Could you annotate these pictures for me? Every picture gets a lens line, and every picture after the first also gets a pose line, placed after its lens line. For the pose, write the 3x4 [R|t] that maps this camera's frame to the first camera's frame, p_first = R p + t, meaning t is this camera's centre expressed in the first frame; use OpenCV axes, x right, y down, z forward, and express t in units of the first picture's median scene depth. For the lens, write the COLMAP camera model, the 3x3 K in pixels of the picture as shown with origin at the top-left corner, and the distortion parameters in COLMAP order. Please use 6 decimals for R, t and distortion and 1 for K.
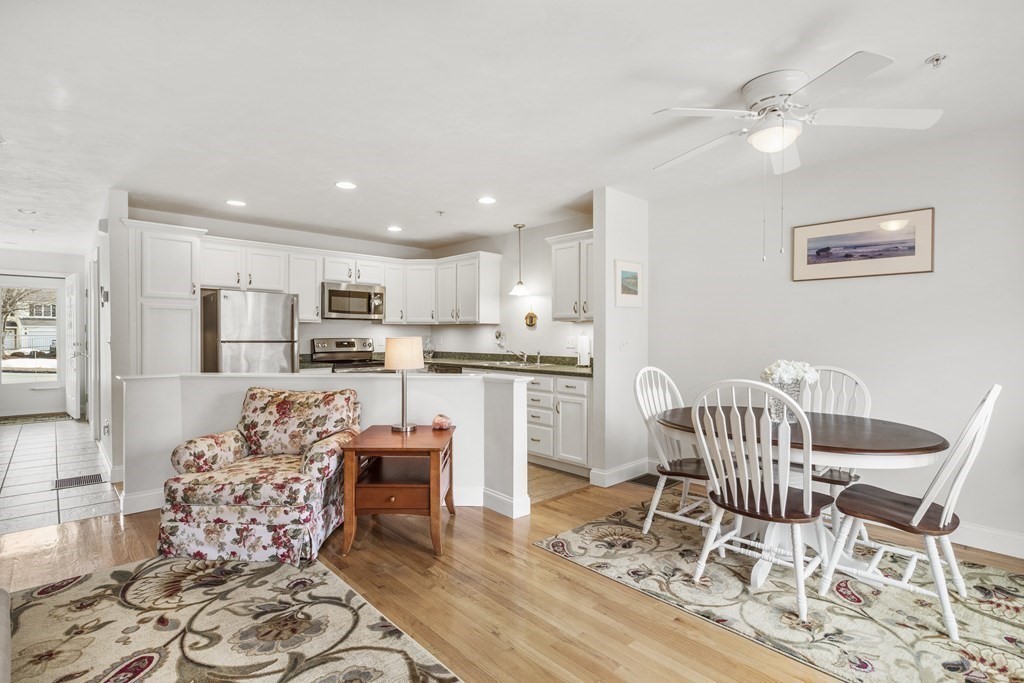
lens RADIAL K [[502.4, 0, 507.8], [0, 502.4, 336.8], [0, 0, 1]] dist [-0.003424, 0.001030]
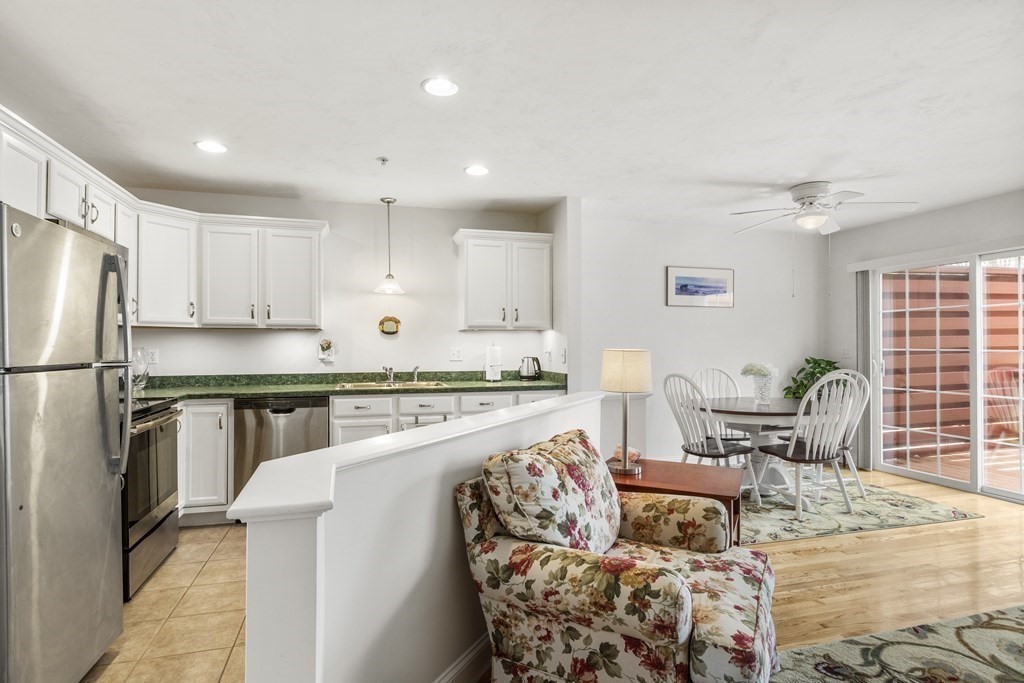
lens RADIAL K [[544.3, 0, 502.7], [0, 544.3, 342.4], [0, 0, 1]] dist [0.001501, -0.001219]
pose [[0.445986, 0.002232, 0.895037, -1.331255], [0.003751, 0.999983, -0.004362, -0.008724], [-0.895032, 0.005302, 0.445971, 1.033861]]
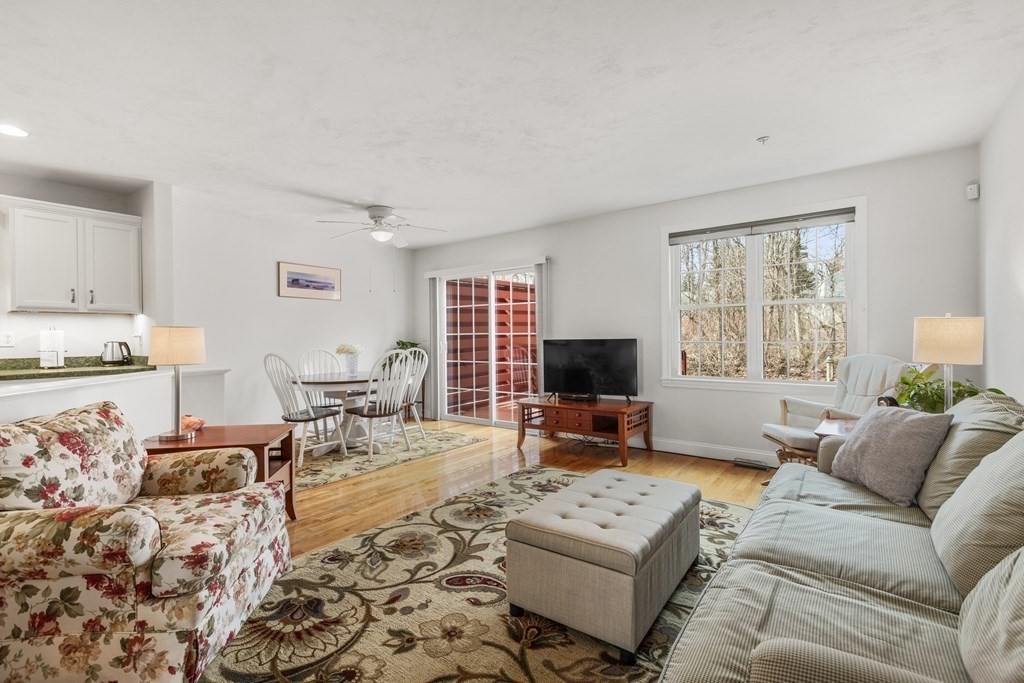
lens RADIAL K [[466.7, 0, 513.2], [0, 466.7, 339.6], [0, 0, 1]] dist [0.000896, 0.000317]
pose [[-0.183700, -0.004949, 0.982970, -1.381583], [0.010834, 0.999916, 0.007059, 0.030068], [-0.982923, 0.011947, -0.183631, 0.772474]]
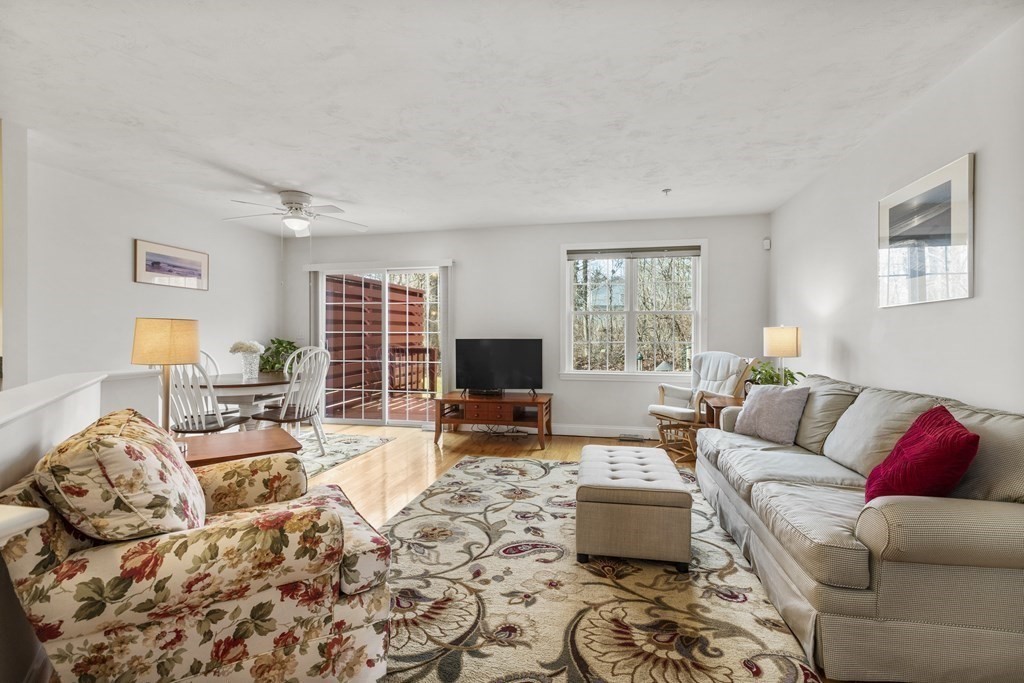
lens RADIAL K [[466.7, 0, 516.6], [0, 466.7, 339.1], [0, 0, 1]] dist [0.000896, 0.000317]
pose [[-0.588976, -0.007137, 0.808119, -1.312079], [-0.002616, 0.999973, 0.006925, 0.030518], [-0.808146, 0.001965, -0.588979, 1.281233]]
